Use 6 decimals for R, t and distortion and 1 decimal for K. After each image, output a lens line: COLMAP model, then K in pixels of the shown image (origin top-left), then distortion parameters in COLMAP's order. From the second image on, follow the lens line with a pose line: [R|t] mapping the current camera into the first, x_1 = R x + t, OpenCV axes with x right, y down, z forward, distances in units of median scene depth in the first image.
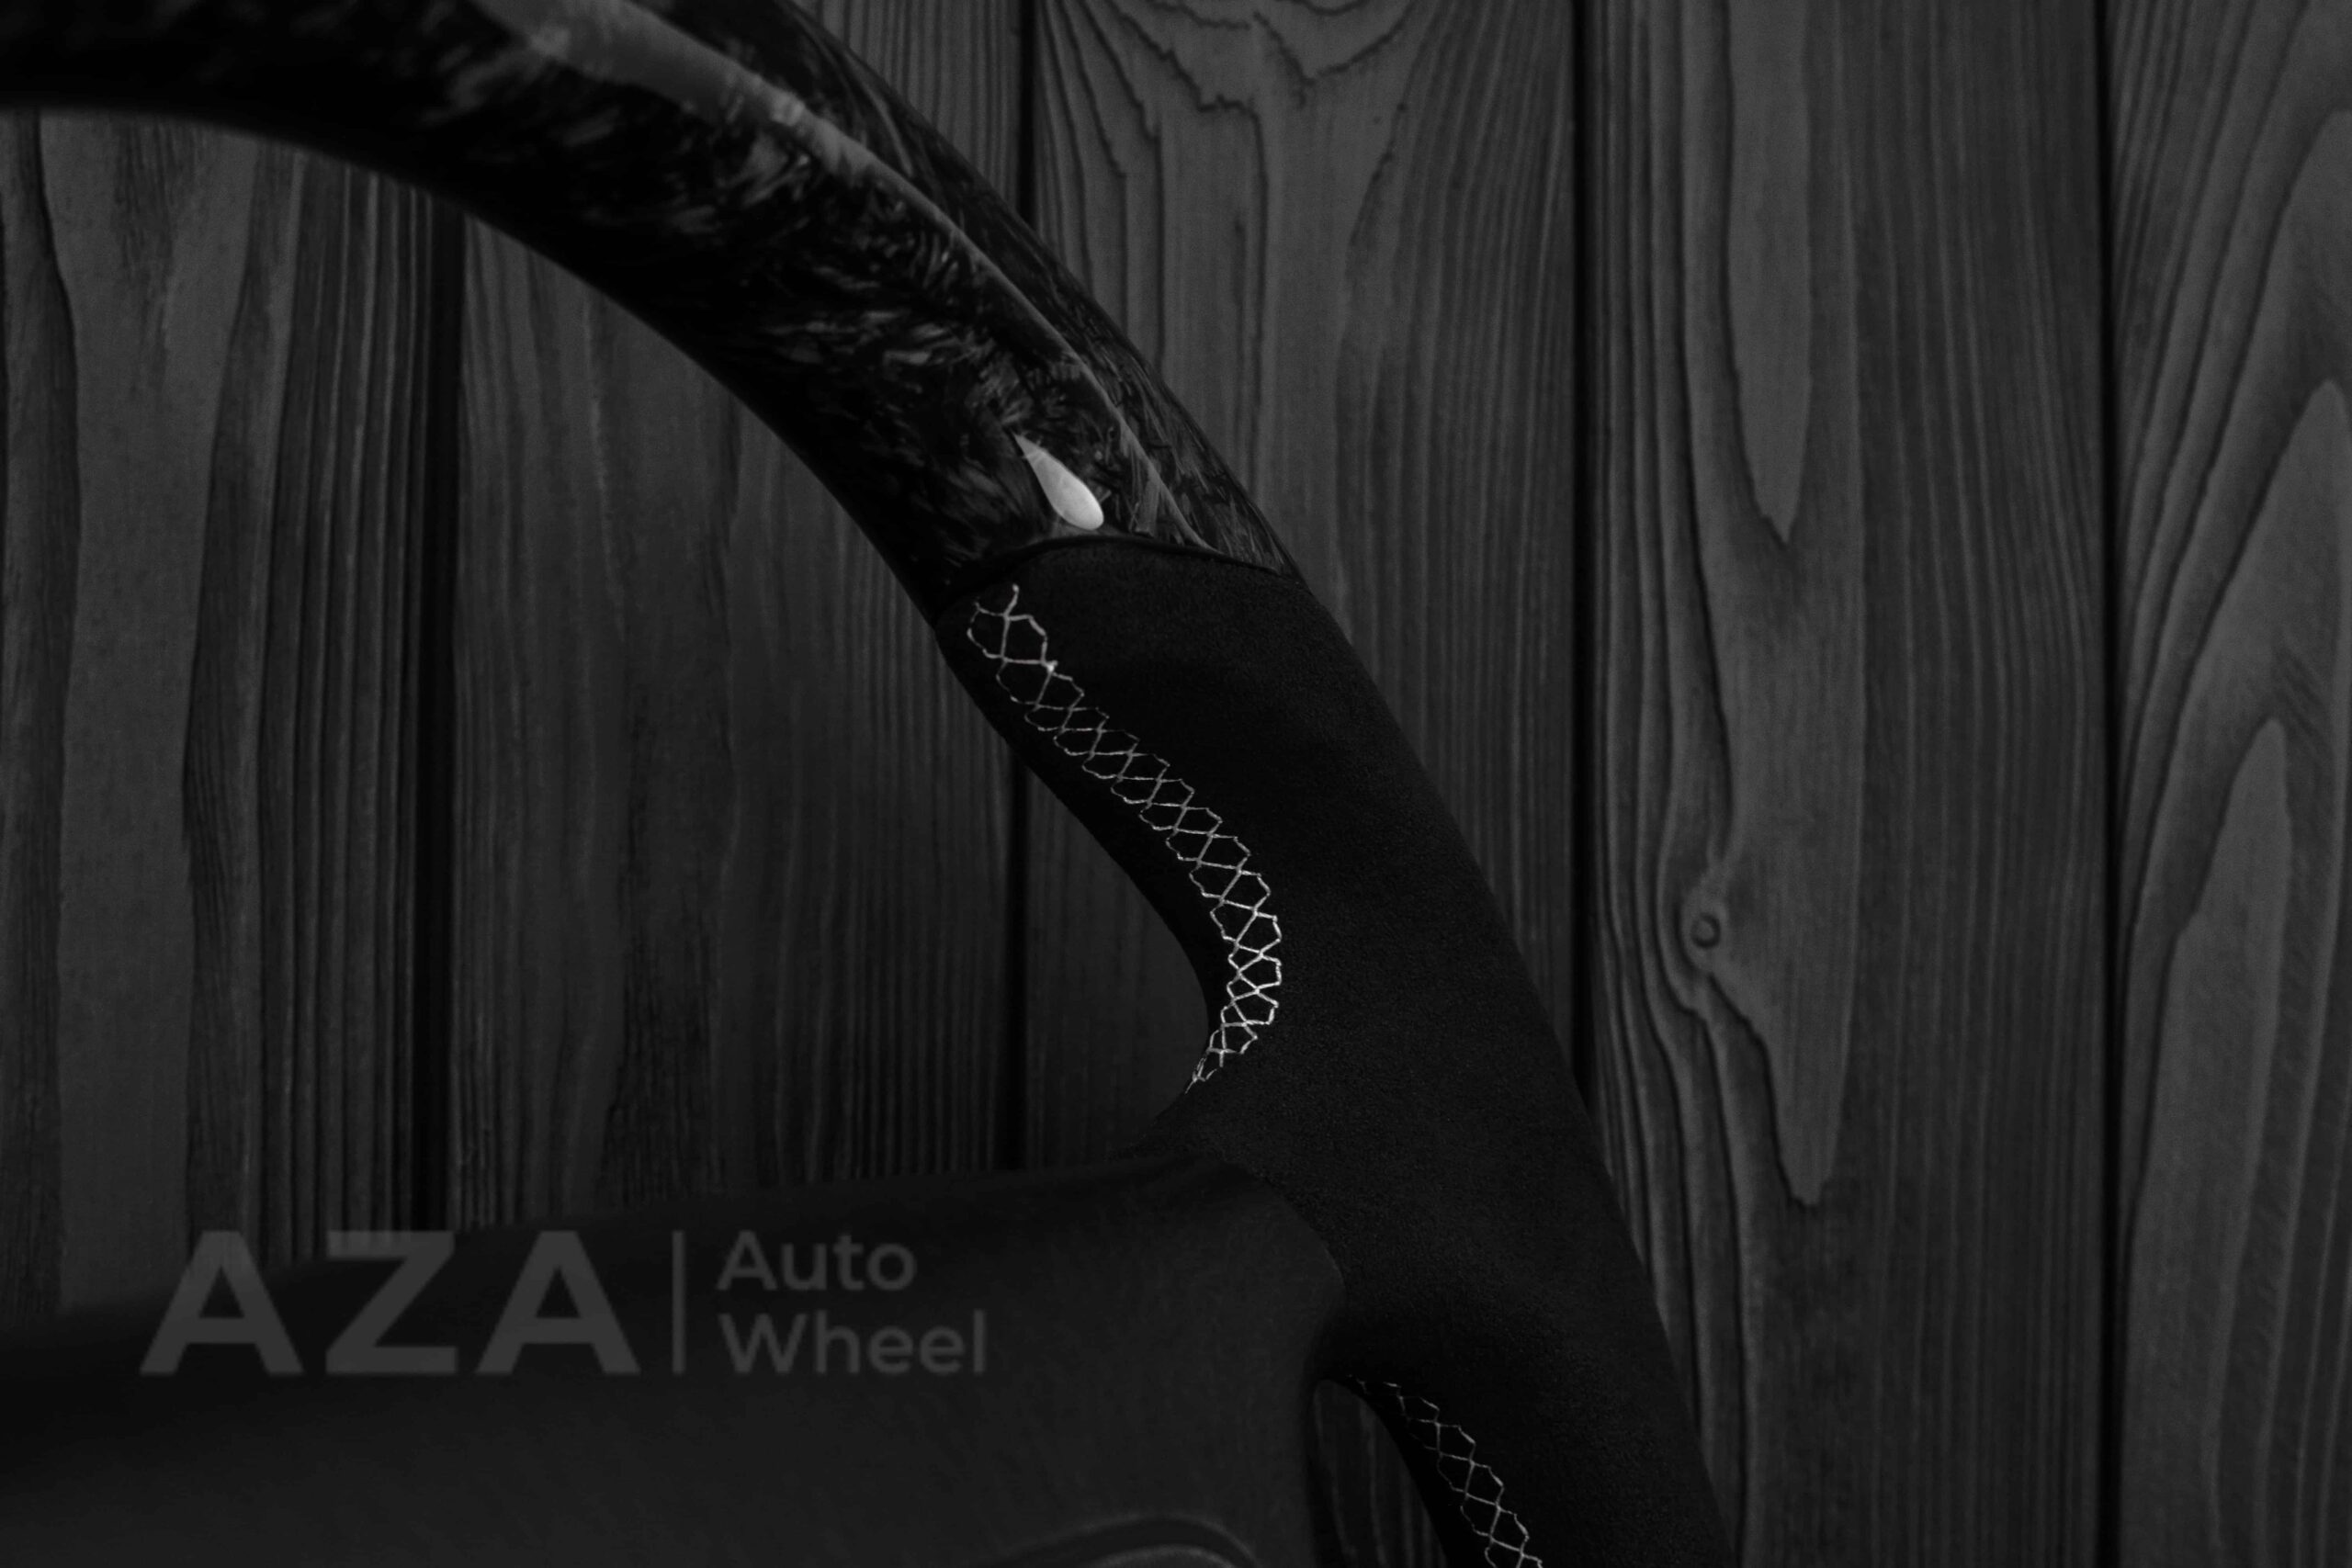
lens RADIAL K [[3499.2, 0, 1167.9], [0, 3499.2, 782.0], [0, 0, 1]] dist [-0.213120, 0.198007]
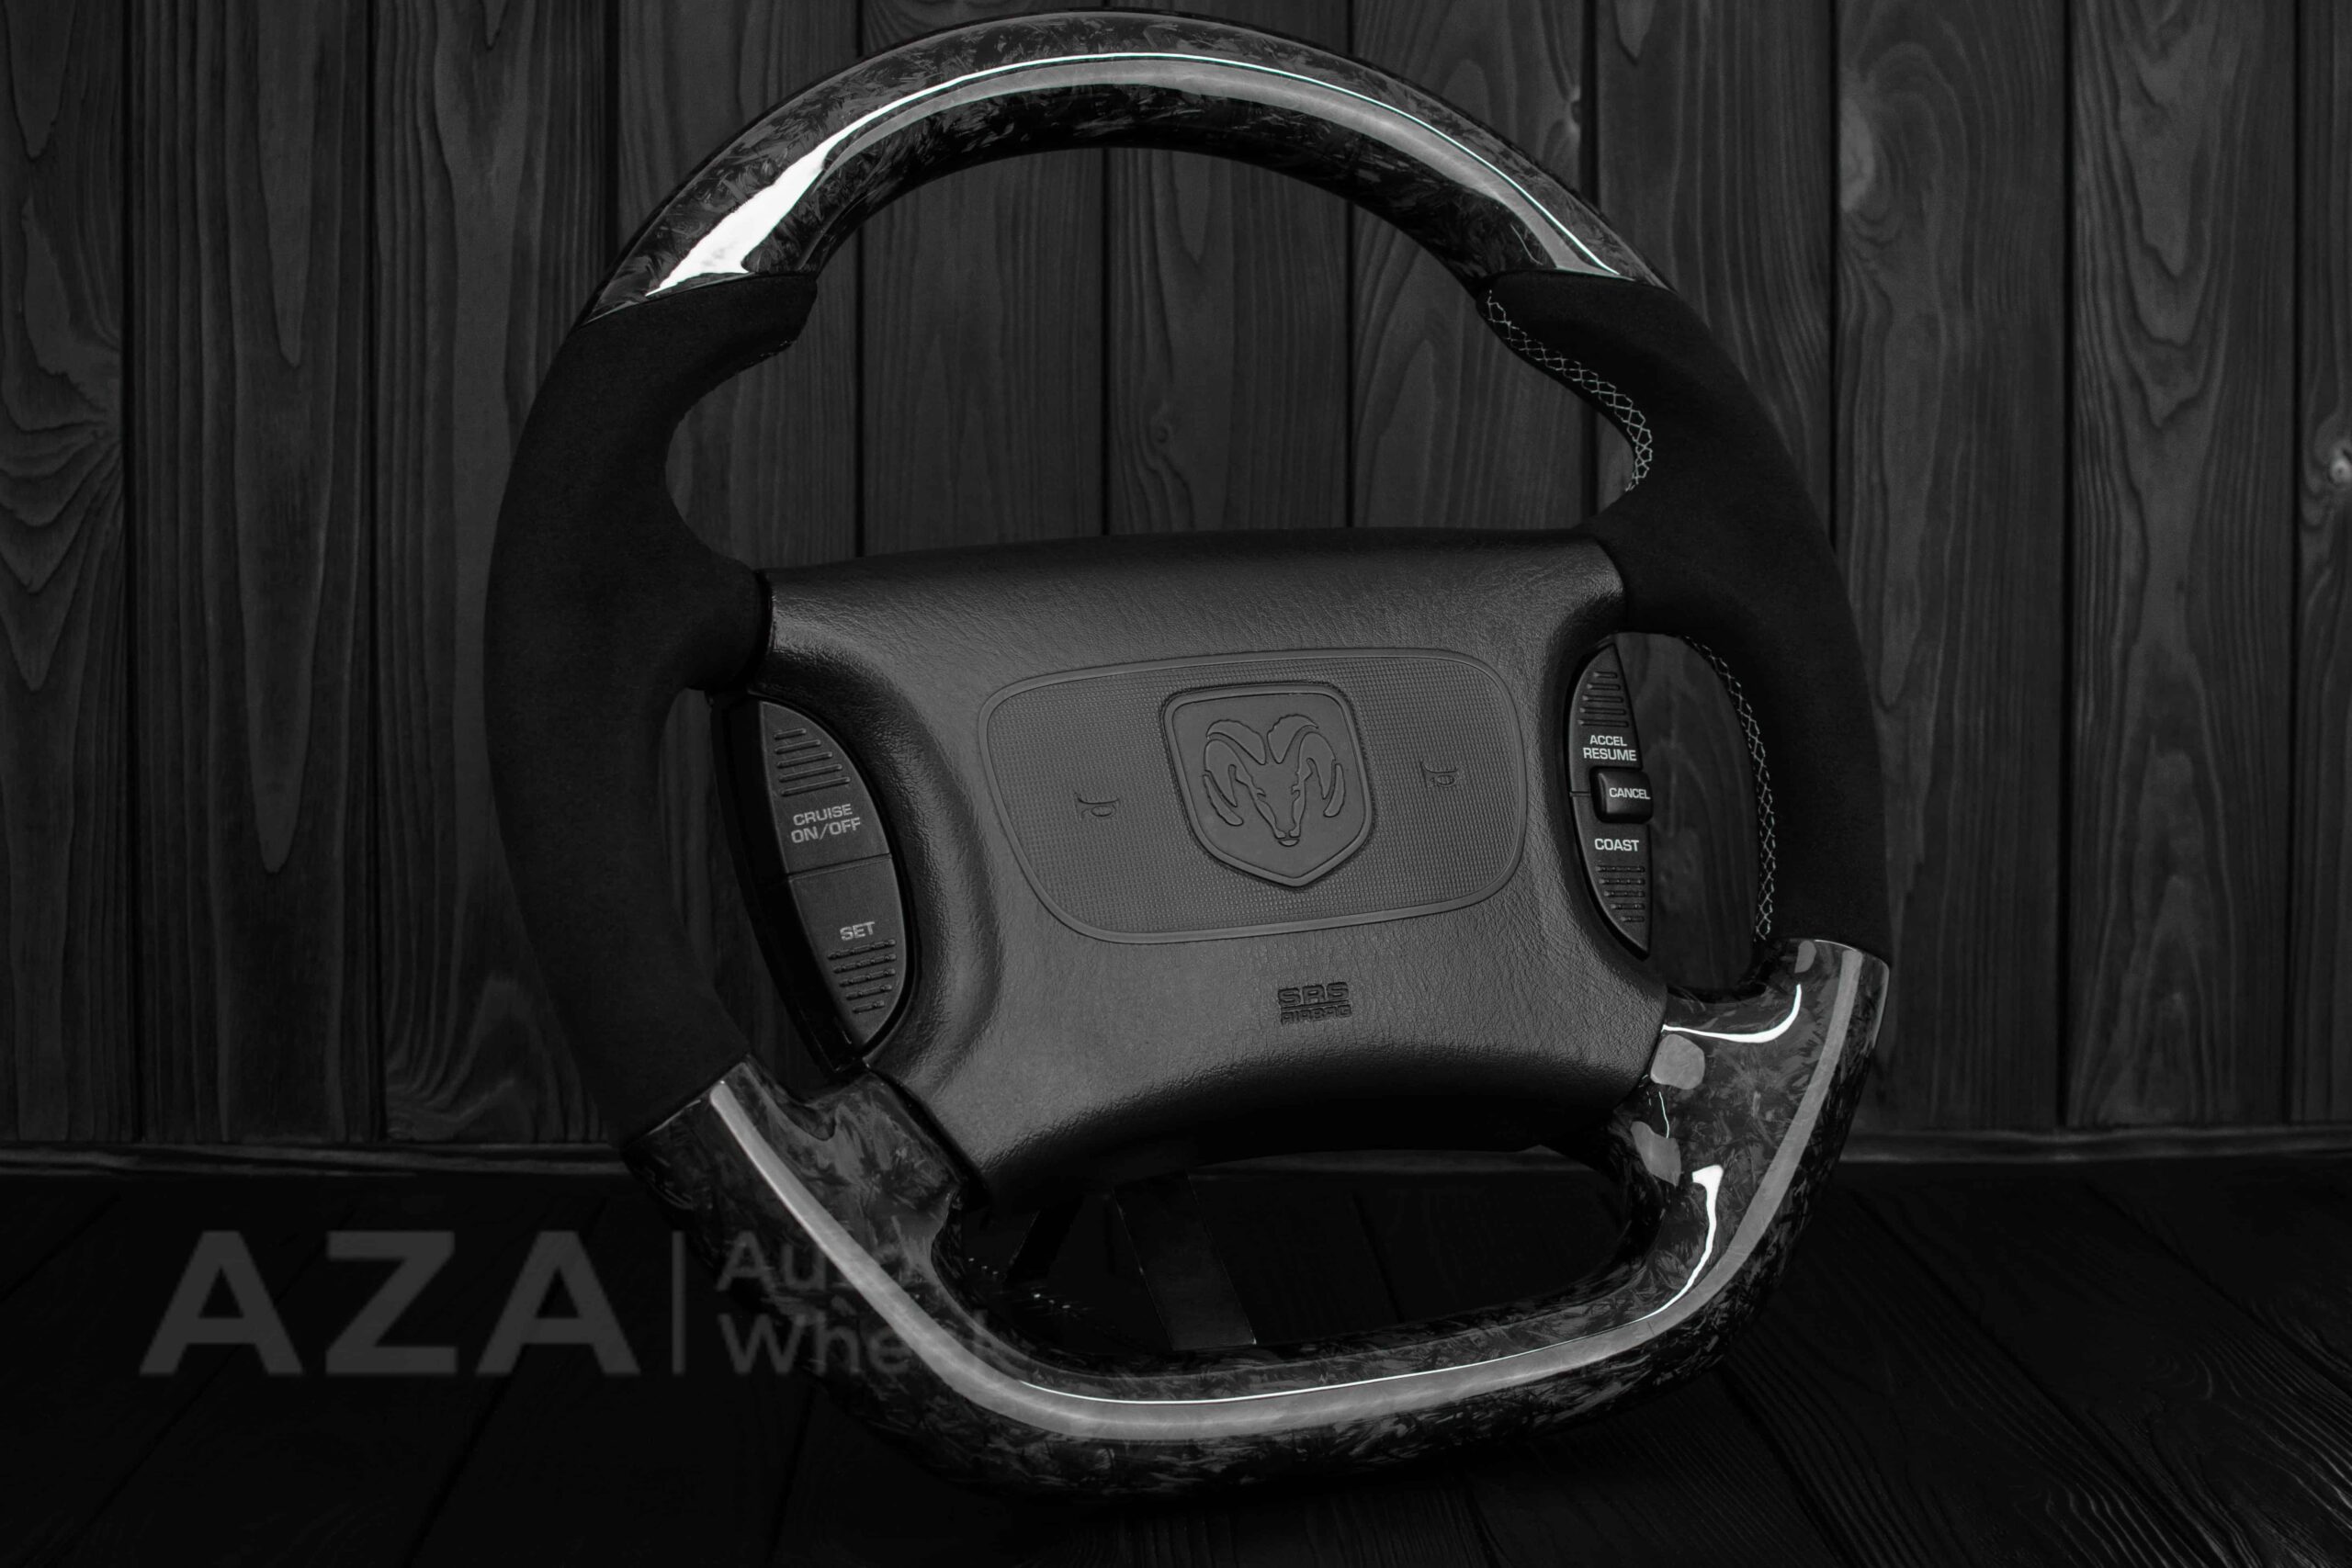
lens RADIAL K [[3499.2, 0, 1167.9], [0, 3499.2, 782.0], [0, 0, 1]] dist [-0.213120, 0.198007]
pose [[0.998173, -0.003139, -0.060331, 0.296067], [0.009871, 0.993703, 0.111610, 0.013114], [0.059601, -0.112002, 0.991919, -1.296972]]
